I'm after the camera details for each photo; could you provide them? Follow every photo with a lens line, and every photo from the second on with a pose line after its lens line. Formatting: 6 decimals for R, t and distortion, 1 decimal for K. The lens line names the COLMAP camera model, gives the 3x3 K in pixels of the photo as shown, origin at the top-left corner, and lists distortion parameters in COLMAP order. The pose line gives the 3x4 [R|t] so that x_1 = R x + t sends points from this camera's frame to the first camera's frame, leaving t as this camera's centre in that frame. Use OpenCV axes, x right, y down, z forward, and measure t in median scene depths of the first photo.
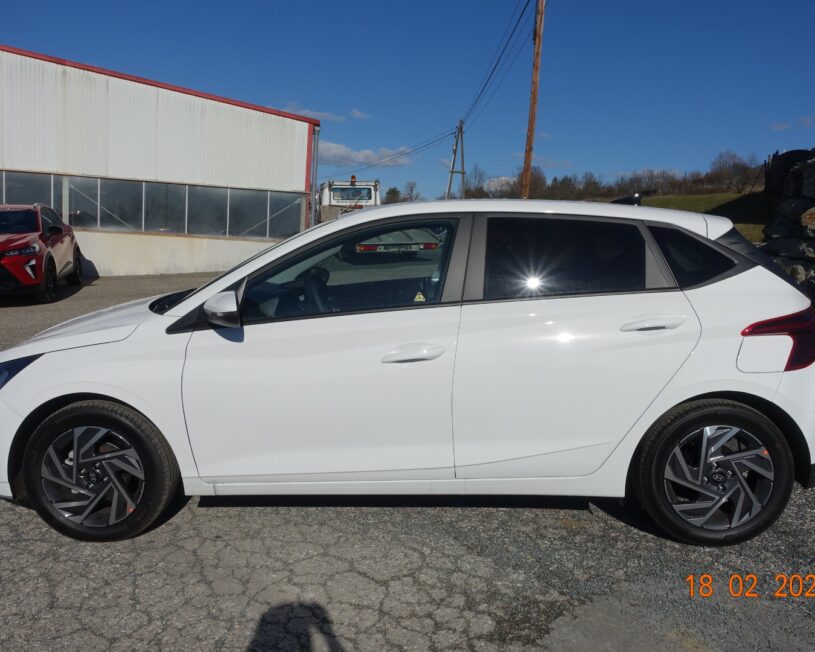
lens RADIAL K [[671.6, 0, 407.3], [0, 671.6, 327.8], [0, 0, 1]] dist [0.001750, -0.003897]
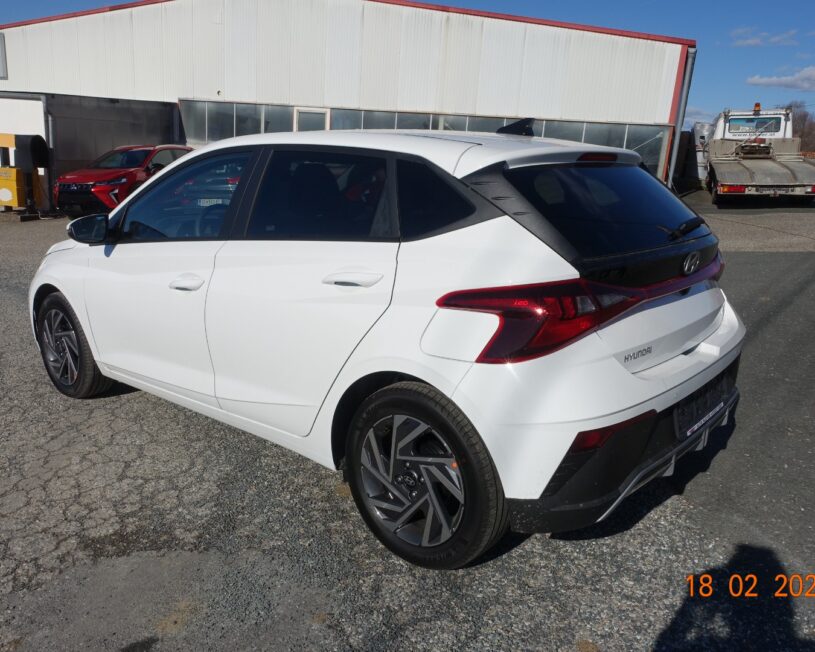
lens RADIAL K [[671.6, 0, 411.3], [0, 671.6, 326.9], [0, 0, 1]] dist [0.001750, -0.003897]
pose [[0.789506, 0.152971, -0.594373, 0.159315], [-0.099384, 0.987524, 0.122143, -0.009570], [0.605643, -0.037361, 0.794859, 0.065056]]
